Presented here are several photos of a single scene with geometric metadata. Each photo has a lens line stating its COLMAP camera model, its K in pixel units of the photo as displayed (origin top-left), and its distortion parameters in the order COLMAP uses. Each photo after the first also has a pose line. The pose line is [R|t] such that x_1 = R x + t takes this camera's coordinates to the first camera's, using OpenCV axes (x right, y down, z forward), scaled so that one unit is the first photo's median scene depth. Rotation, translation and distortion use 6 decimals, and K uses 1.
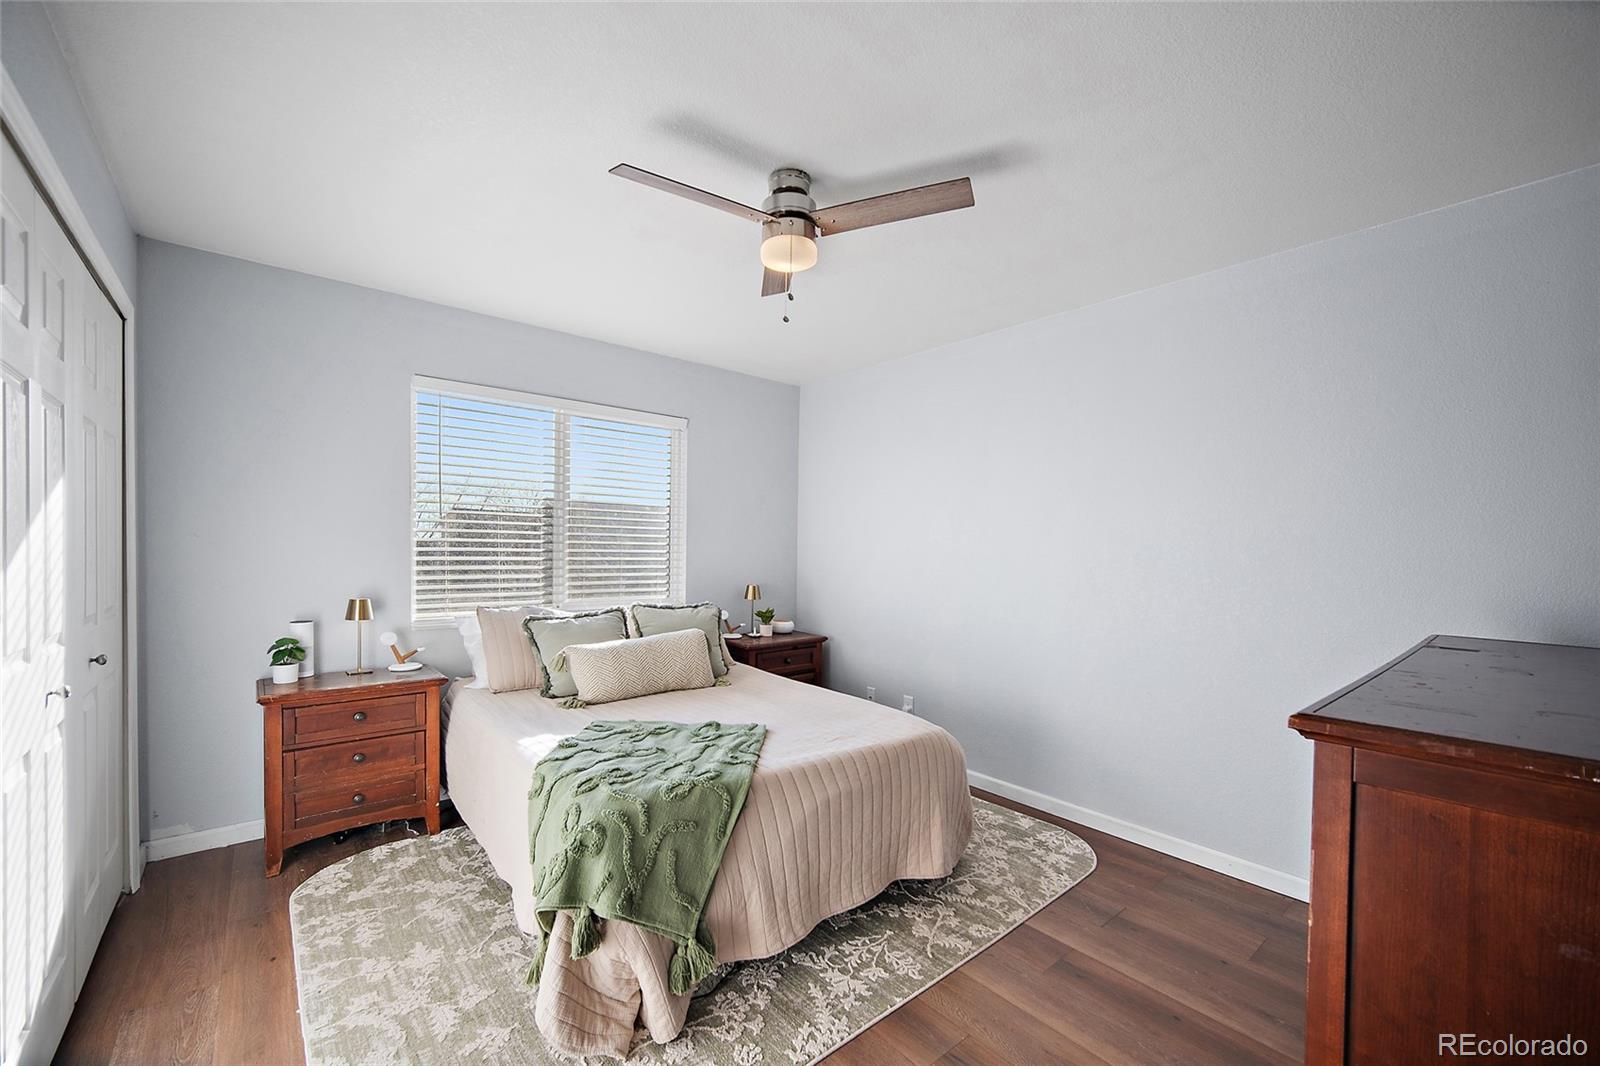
lens RADIAL K [[631.8, 0, 799.0], [0, 631.8, 538.5], [0, 0, 1]] dist [-0.002350, 0.000008]
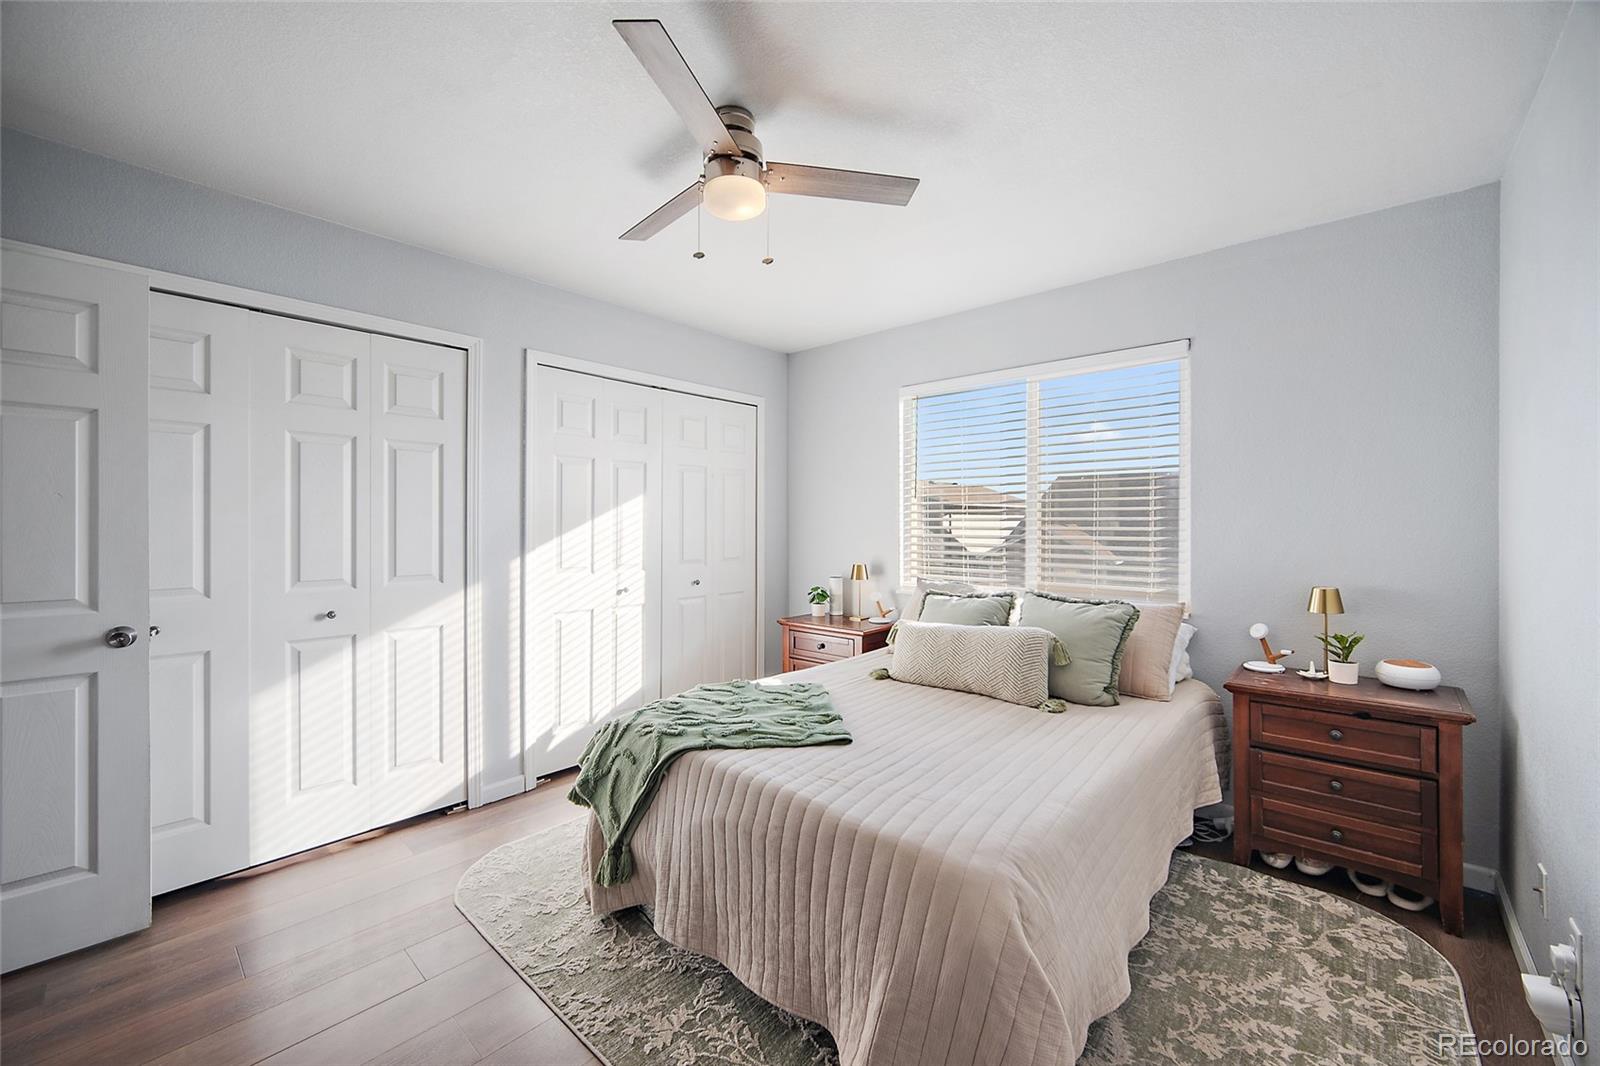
lens RADIAL K [[631.8, 0, 799.0], [0, 631.8, 538.5], [0, 0, 1]] dist [-0.002350, 0.000008]
pose [[0.154886, 0.005403, -0.987918, 0.770700], [0.012054, 0.999900, 0.007358, 0.040568], [0.987859, -0.013048, 0.154806, 0.873151]]
